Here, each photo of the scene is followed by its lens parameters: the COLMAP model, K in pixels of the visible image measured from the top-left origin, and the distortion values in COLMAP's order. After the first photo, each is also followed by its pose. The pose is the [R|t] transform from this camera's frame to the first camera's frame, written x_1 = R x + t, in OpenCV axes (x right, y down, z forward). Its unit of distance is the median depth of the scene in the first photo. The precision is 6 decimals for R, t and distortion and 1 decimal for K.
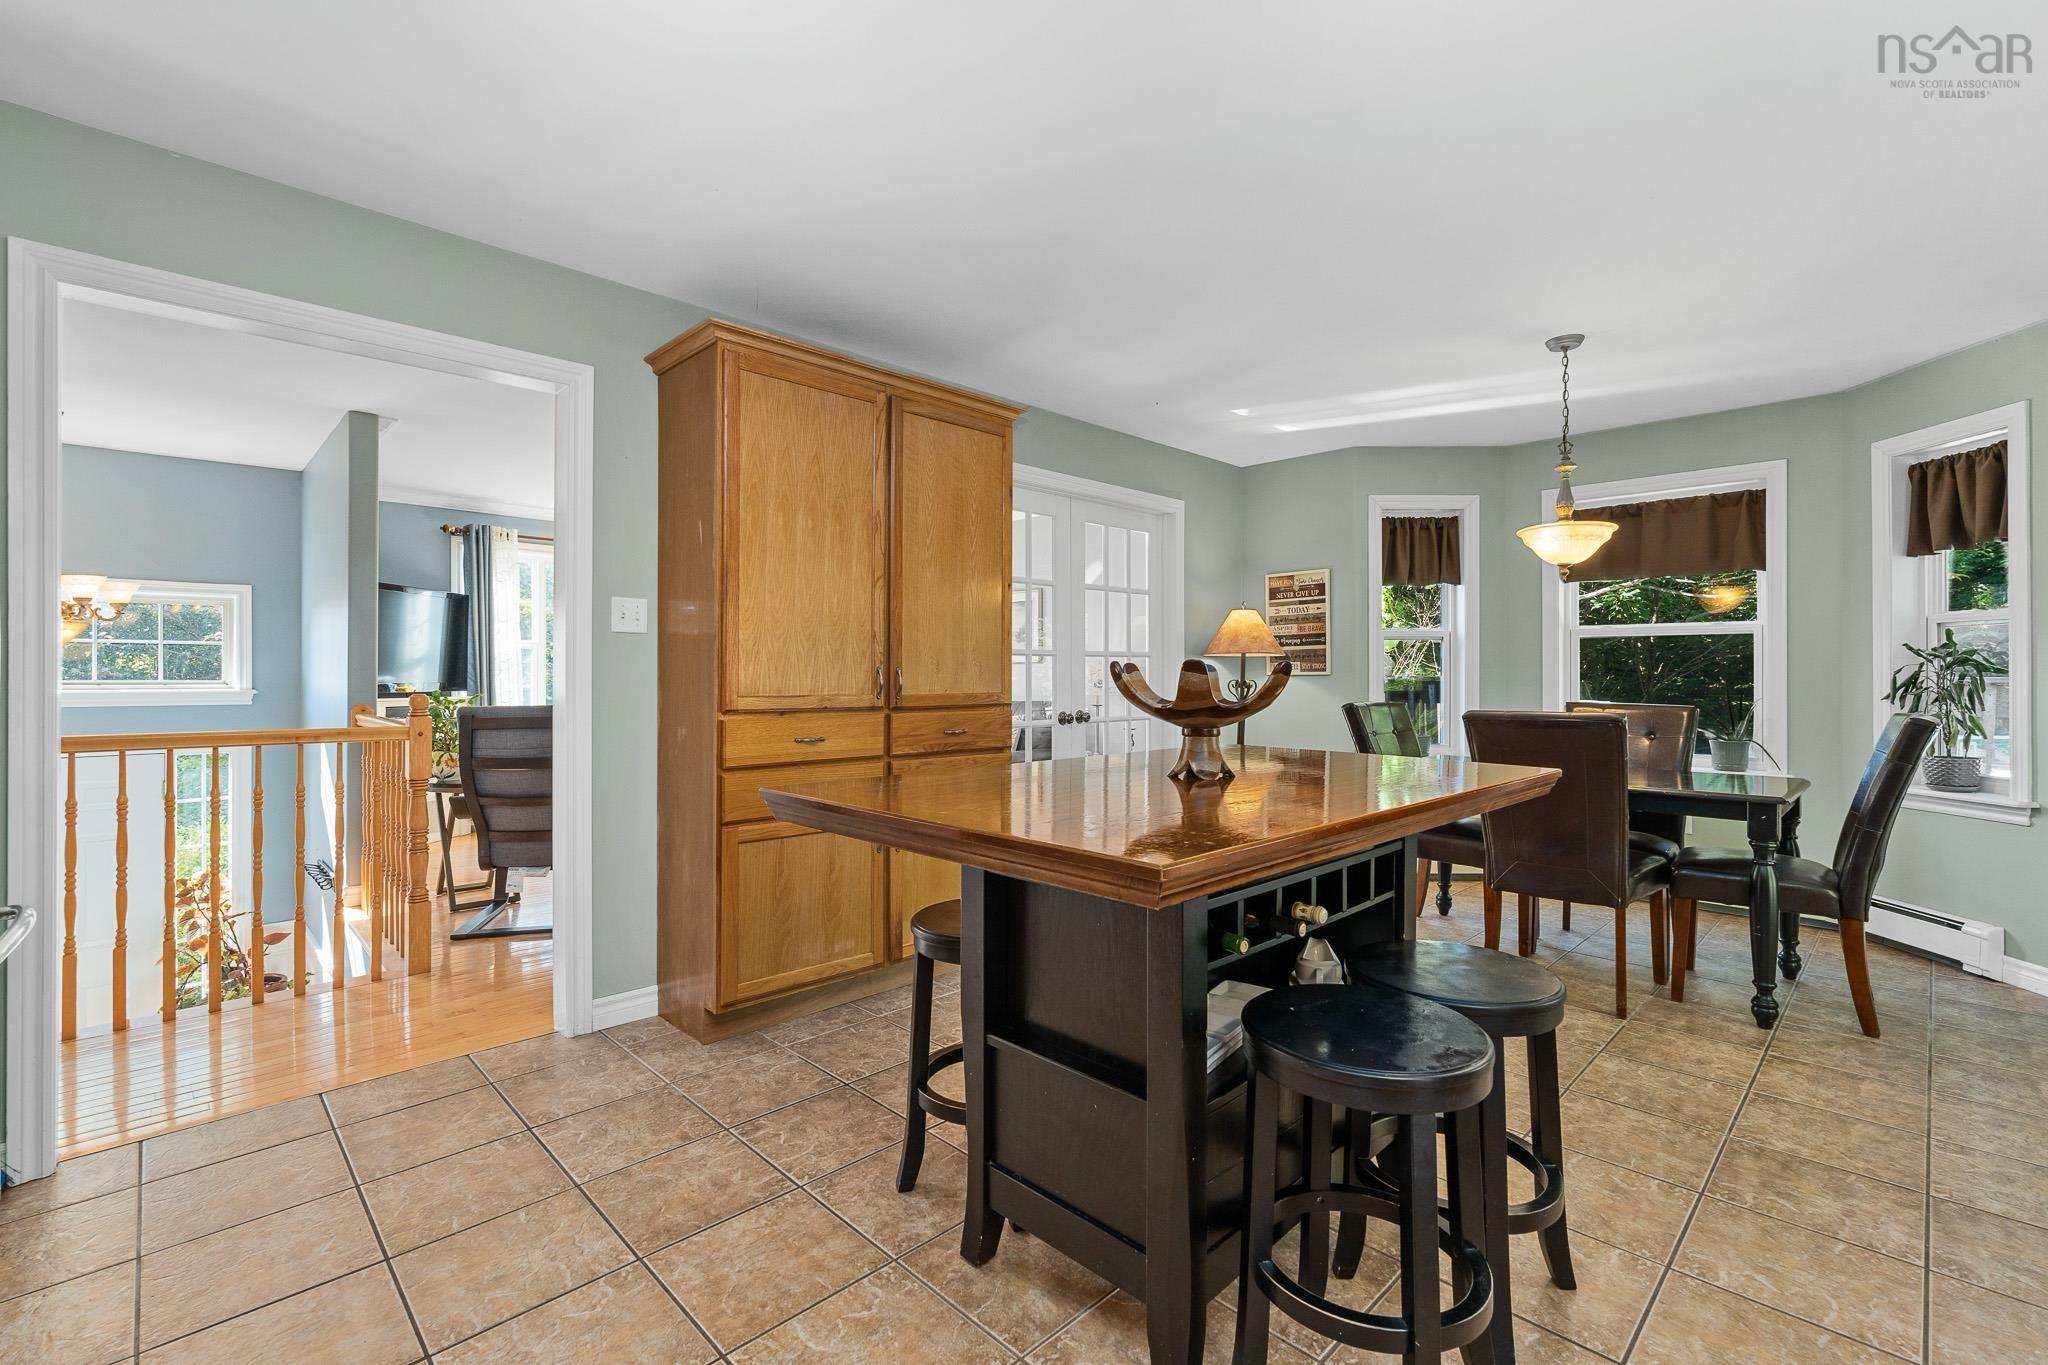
lens RADIAL K [[900.4, 0, 1023.0], [0, 900.4, 669.4], [0, 0, 1]] dist [-0.003915, -0.000335]
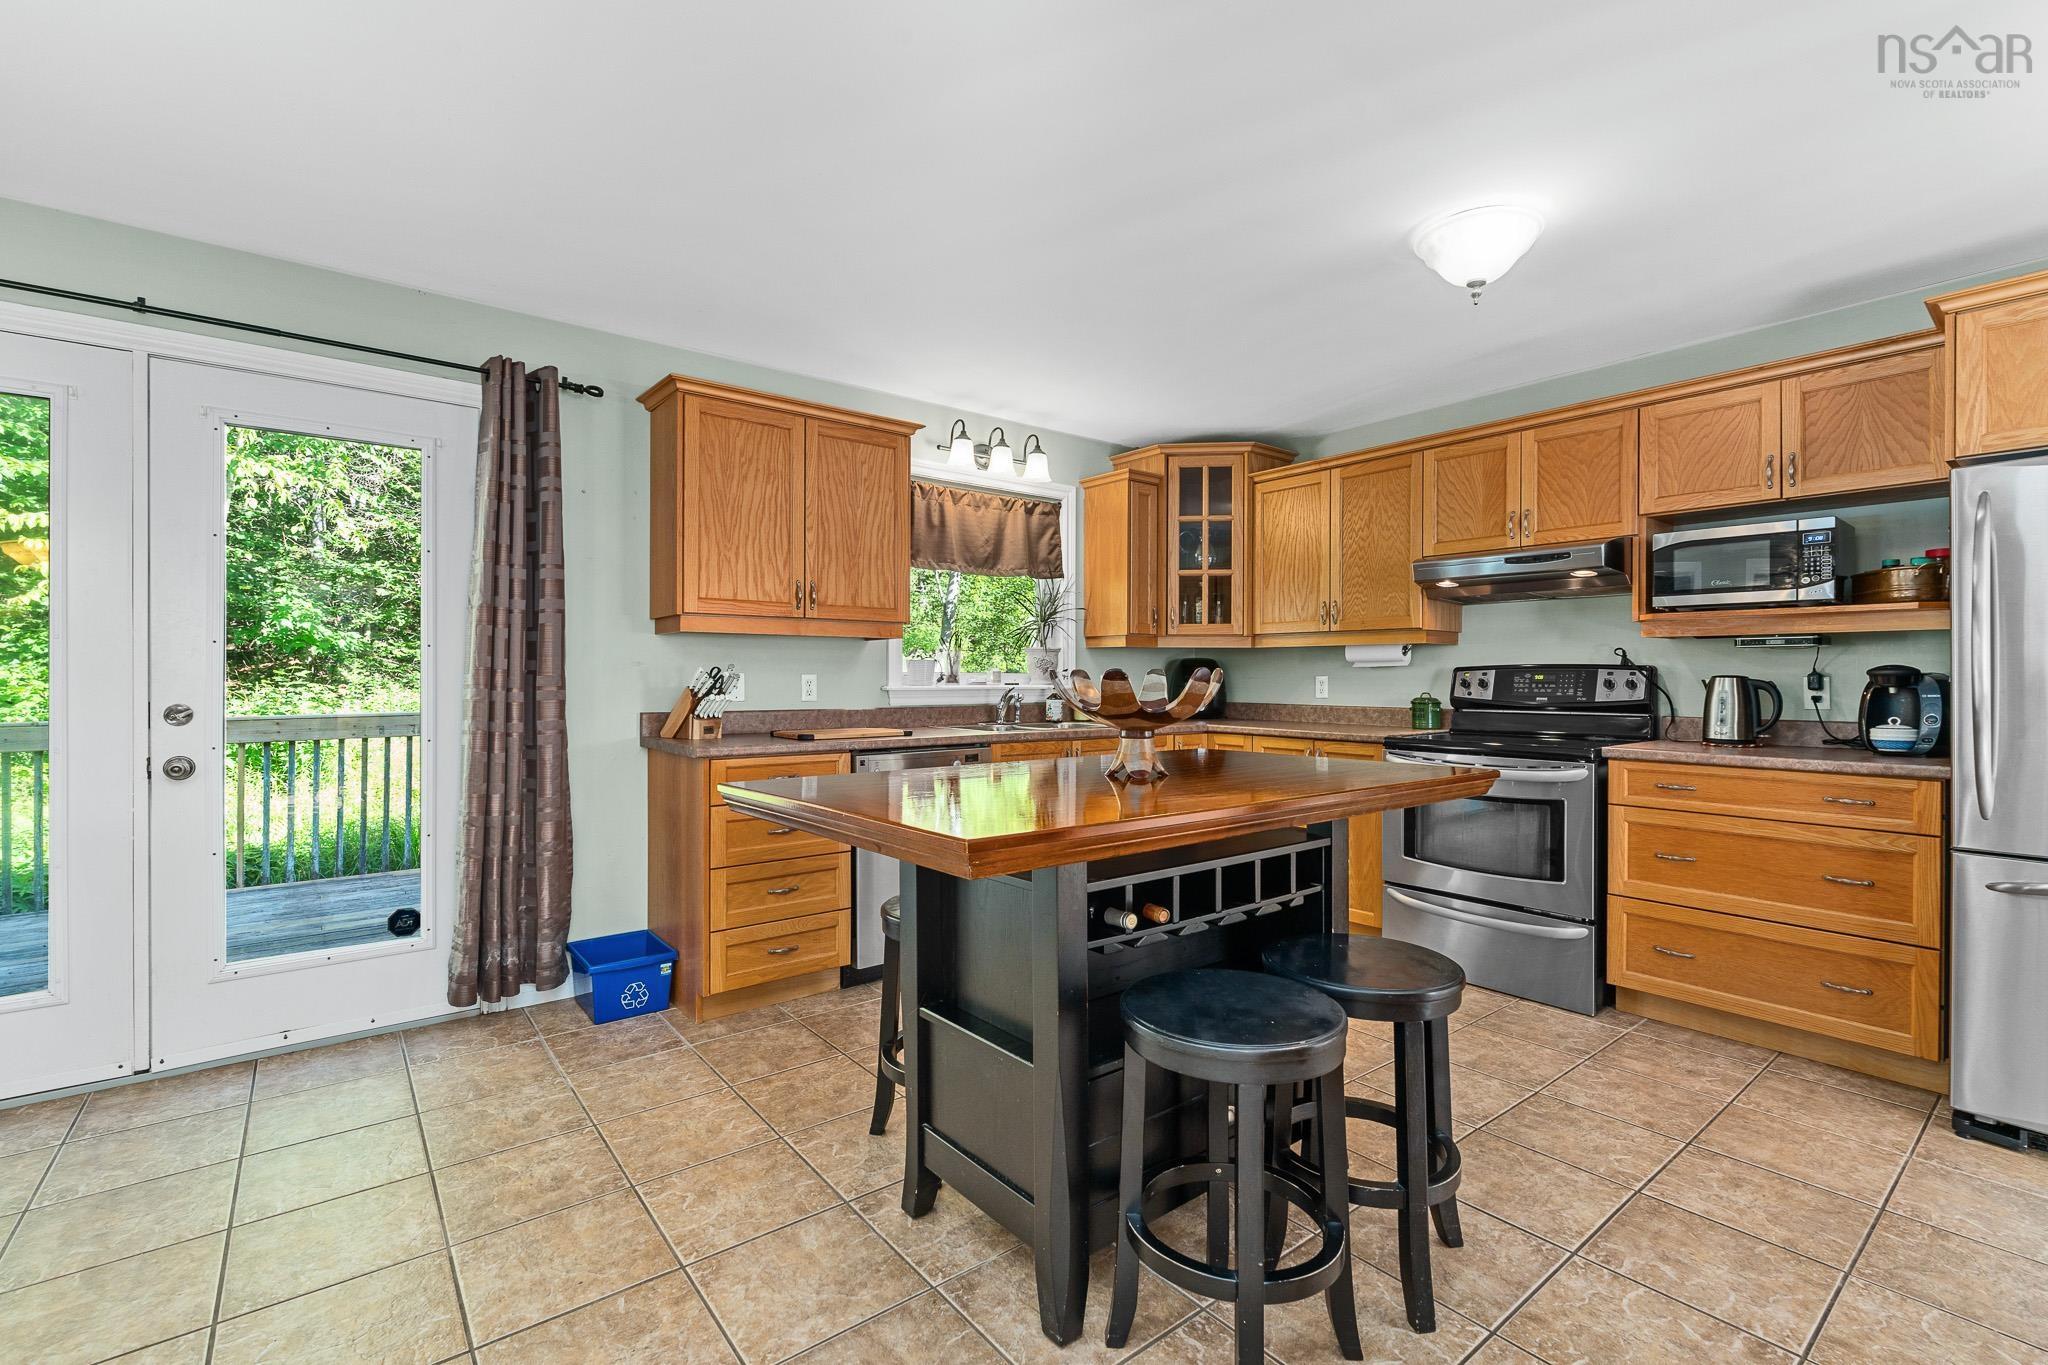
lens RADIAL K [[896.1, 0, 1025.0], [0, 896.1, 676.7], [0, 0, 1]] dist [-0.003255, 0.000254]
pose [[-0.994297, -0.002968, 0.106605, 0.110704], [-0.003740, 0.999968, -0.007041, 0.004672], [-0.106581, -0.007399, -0.994277, 1.068330]]
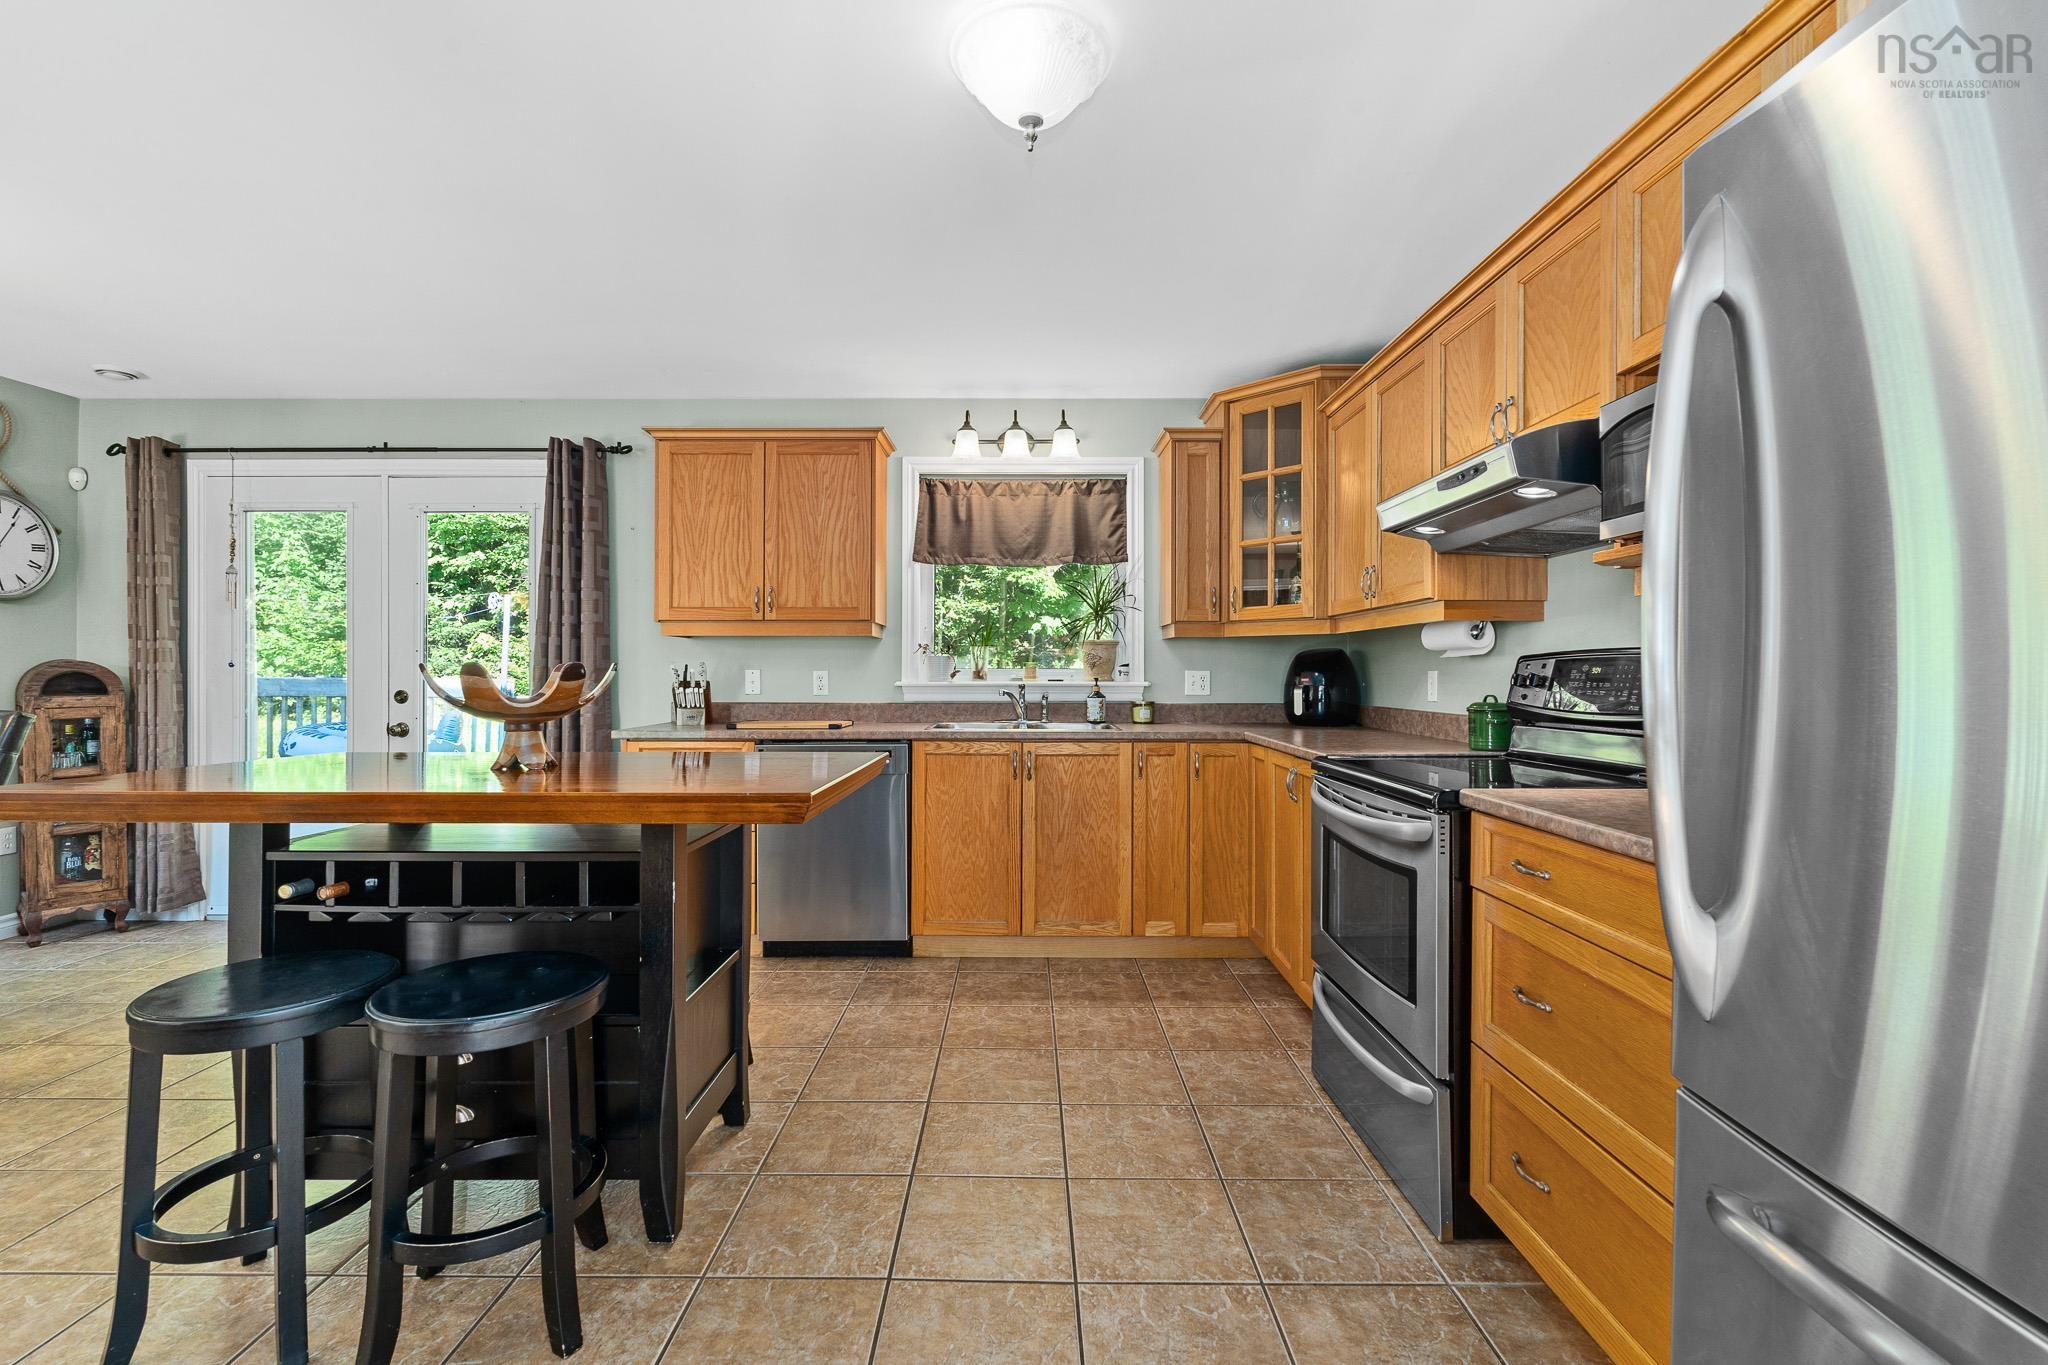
lens RADIAL K [[900.4, 0, 1023.0], [0, 900.4, 669.4], [0, 0, 1]] dist [-0.003915, -0.000335]
pose [[-0.712742, 0.002415, 0.701422, -0.513734], [-0.006136, 0.999934, -0.009678, 0.003526], [-0.701400, -0.011202, -0.712680, 0.697753]]
